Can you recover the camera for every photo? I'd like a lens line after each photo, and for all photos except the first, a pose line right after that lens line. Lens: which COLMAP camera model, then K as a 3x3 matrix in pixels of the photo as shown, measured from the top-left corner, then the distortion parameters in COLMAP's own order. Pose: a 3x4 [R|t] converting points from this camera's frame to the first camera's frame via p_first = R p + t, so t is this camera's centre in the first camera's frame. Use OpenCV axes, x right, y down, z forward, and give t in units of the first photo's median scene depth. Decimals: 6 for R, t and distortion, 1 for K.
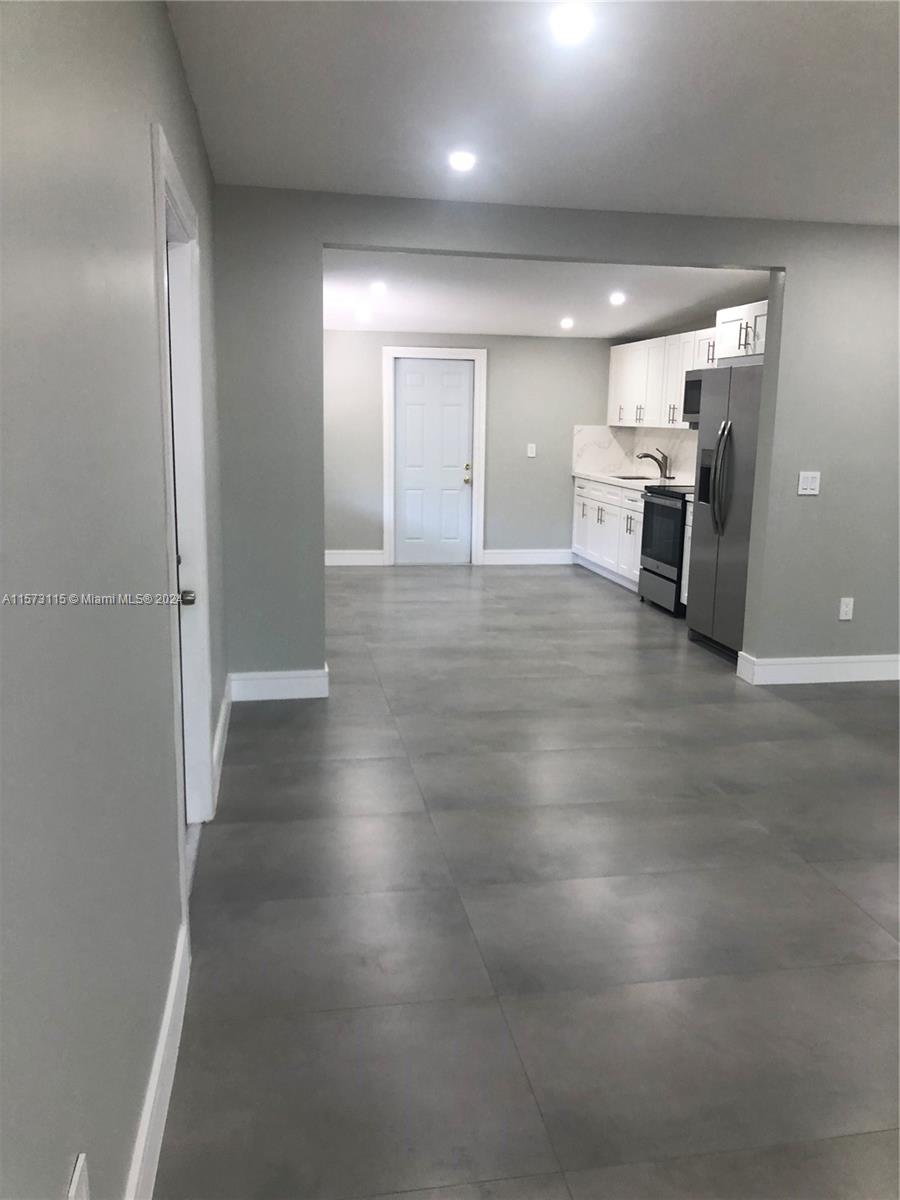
lens RADIAL K [[978.1, 0, 461.6], [0, 978.1, 618.9], [0, 0, 1]] dist [0.026377, -0.019680]
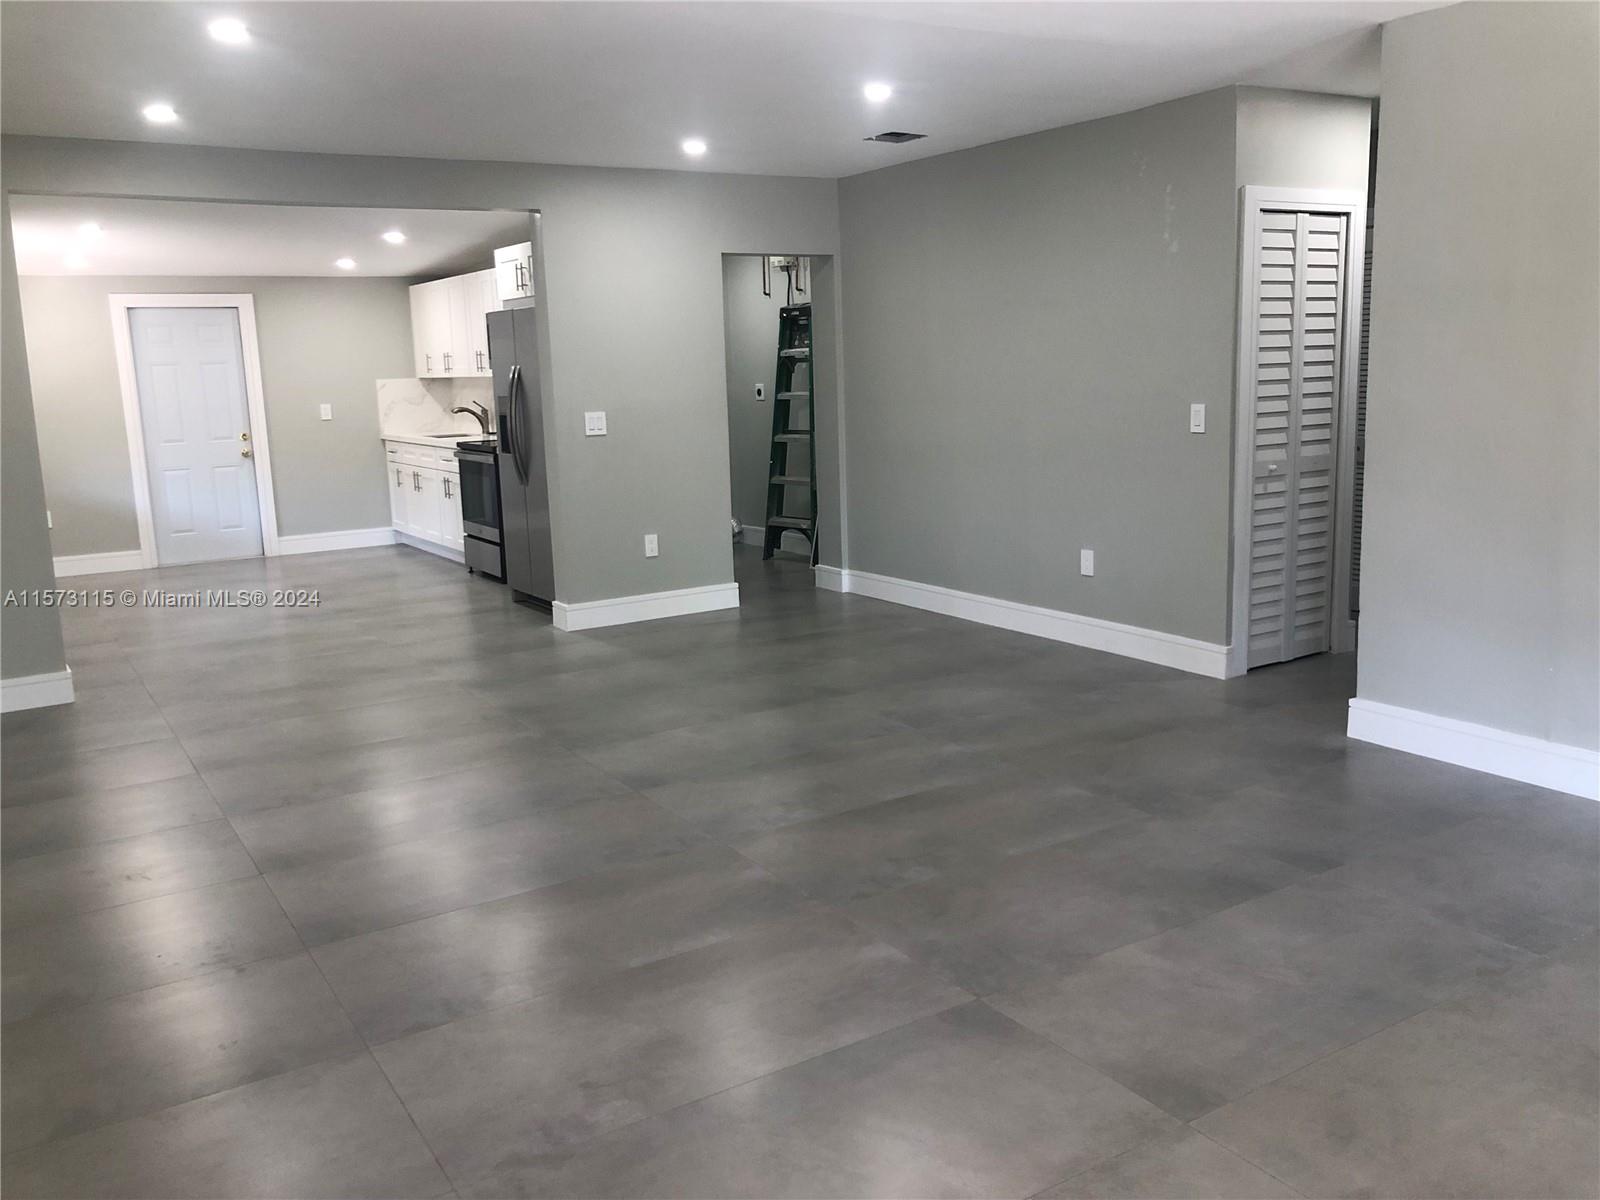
lens RADIAL K [[1304.1, 0, 790.7], [0, 1304.1, 586.2], [0, 0, 1]] dist [0.026377, -0.019680]
pose [[0.927922, -0.111511, 0.355704, 0.031628], [0.124416, 0.992138, -0.013534, 0.045876], [-0.351398, 0.056814, 0.934501, -0.200725]]
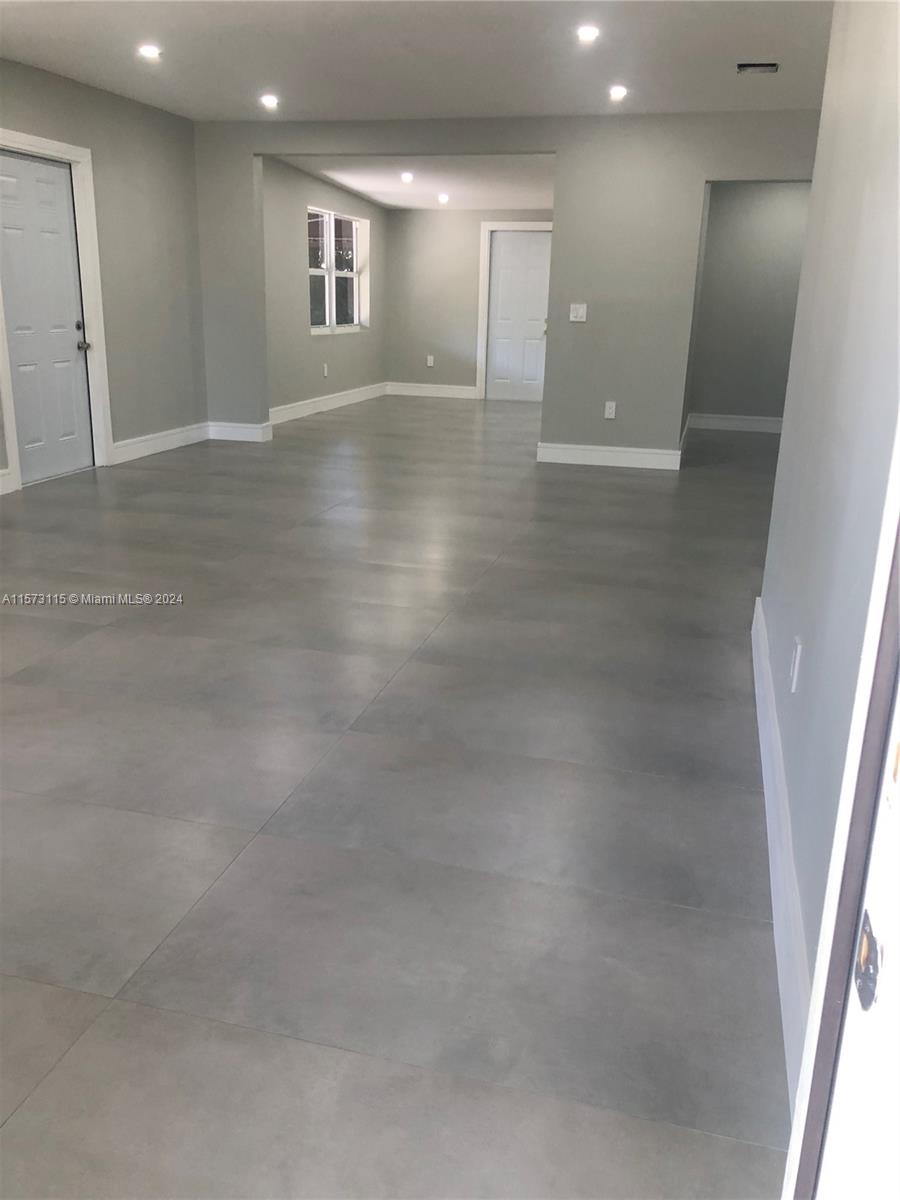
lens RADIAL K [[978.1, 0, 447.0], [0, 978.1, 591.1], [0, 0, 1]] dist [0.026377, -0.019680]
pose [[0.902459, 0.126976, -0.411637, 0.532713], [-0.094089, 0.990600, 0.099289, 0.084671], [0.420375, -0.050874, 0.905923, -0.222262]]
